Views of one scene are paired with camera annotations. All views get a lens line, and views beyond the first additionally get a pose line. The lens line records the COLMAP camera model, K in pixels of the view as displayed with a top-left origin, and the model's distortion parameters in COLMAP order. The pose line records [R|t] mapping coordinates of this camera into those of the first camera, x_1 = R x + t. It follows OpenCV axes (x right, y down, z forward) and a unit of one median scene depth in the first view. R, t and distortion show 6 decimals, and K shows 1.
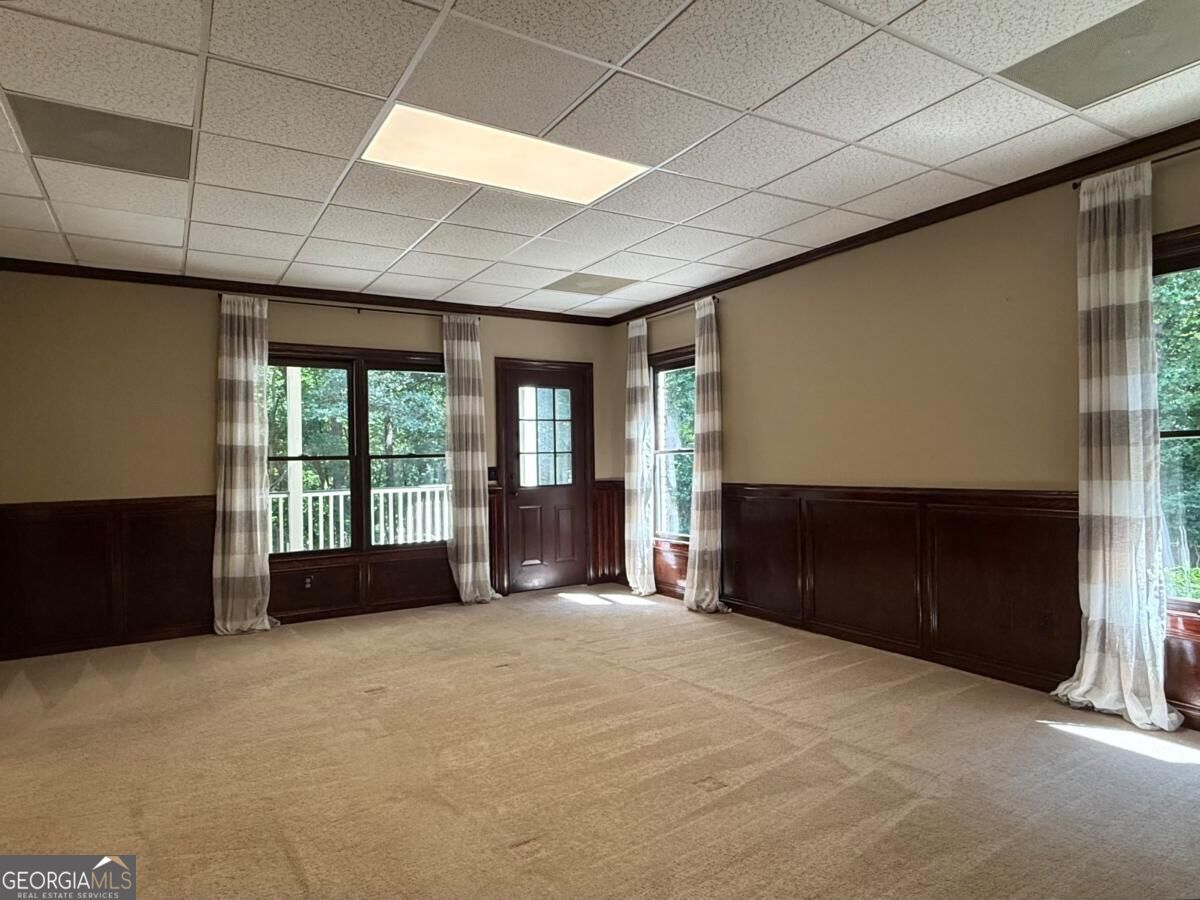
lens RADIAL K [[721.7, 0, 600.0], [0, 721.7, 450.0], [0, 0, 1]] dist [0.020126, -0.000476]
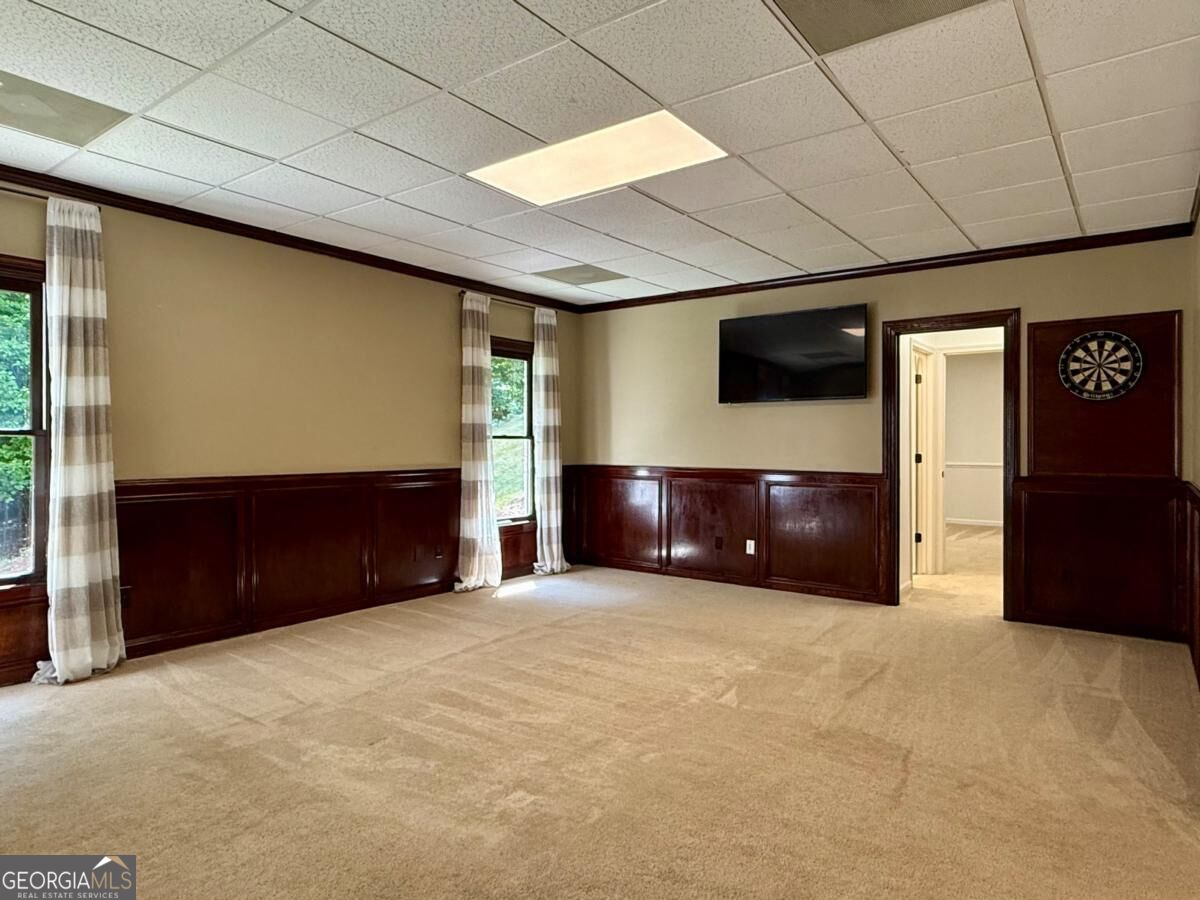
lens RADIAL K [[721.7, 0, 600.0], [0, 721.7, 450.0], [0, 0, 1]] dist [0.020126, -0.000476]
pose [[-0.367316, 0.006979, 0.930070, -0.835581], [-0.009506, 0.999891, -0.011257, 0.023797], [-0.930048, -0.012977, -0.367210, 1.036580]]
